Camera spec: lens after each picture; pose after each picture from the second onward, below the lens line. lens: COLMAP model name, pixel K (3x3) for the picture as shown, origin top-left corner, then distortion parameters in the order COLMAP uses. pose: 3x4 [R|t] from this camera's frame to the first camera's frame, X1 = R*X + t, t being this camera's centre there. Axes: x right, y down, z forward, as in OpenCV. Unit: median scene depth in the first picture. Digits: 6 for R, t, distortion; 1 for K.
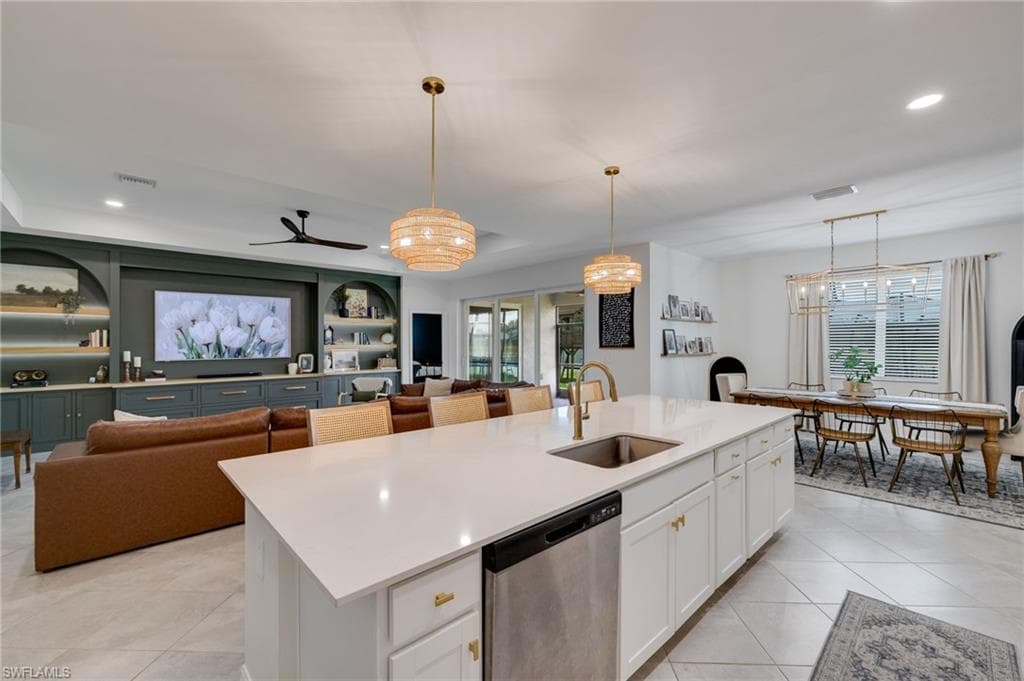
lens RADIAL K [[417.1, 0, 512.3], [0, 417.1, 341.9], [0, 0, 1]] dist [-0.002058, 0.000089]
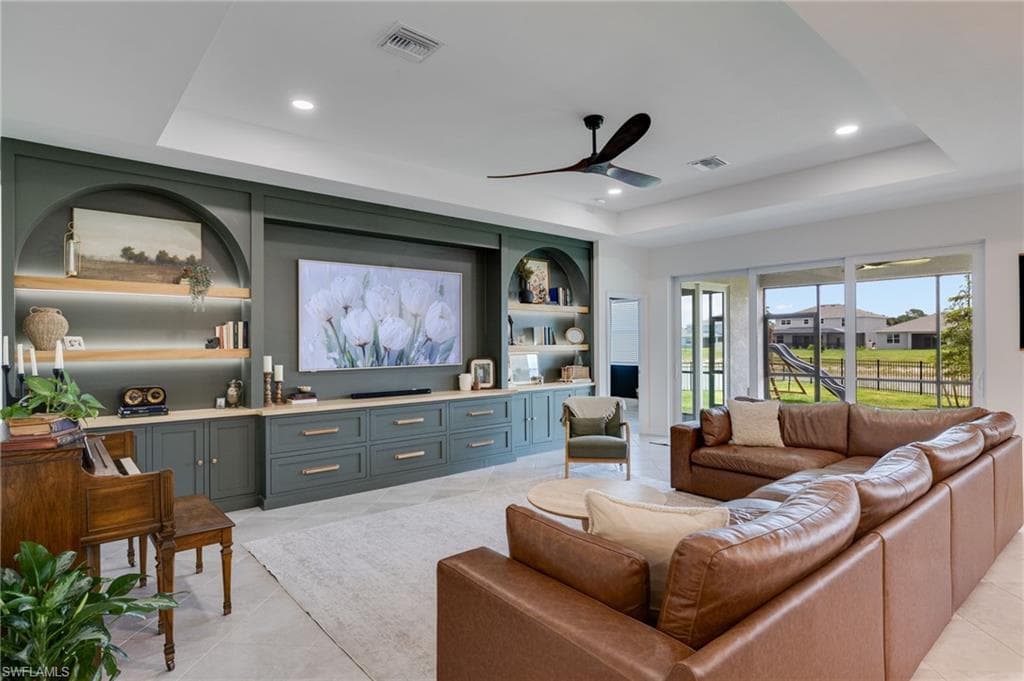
lens RADIAL K [[542.9, 0, 513.7], [0, 542.9, 346.6], [0, 0, 1]] dist [0.001227, -0.000071]
pose [[0.999305, -0.004131, -0.037057, -0.470965], [0.004363, 0.999971, 0.006184, 0.004380], [0.037031, -0.006341, 0.999294, 0.181439]]
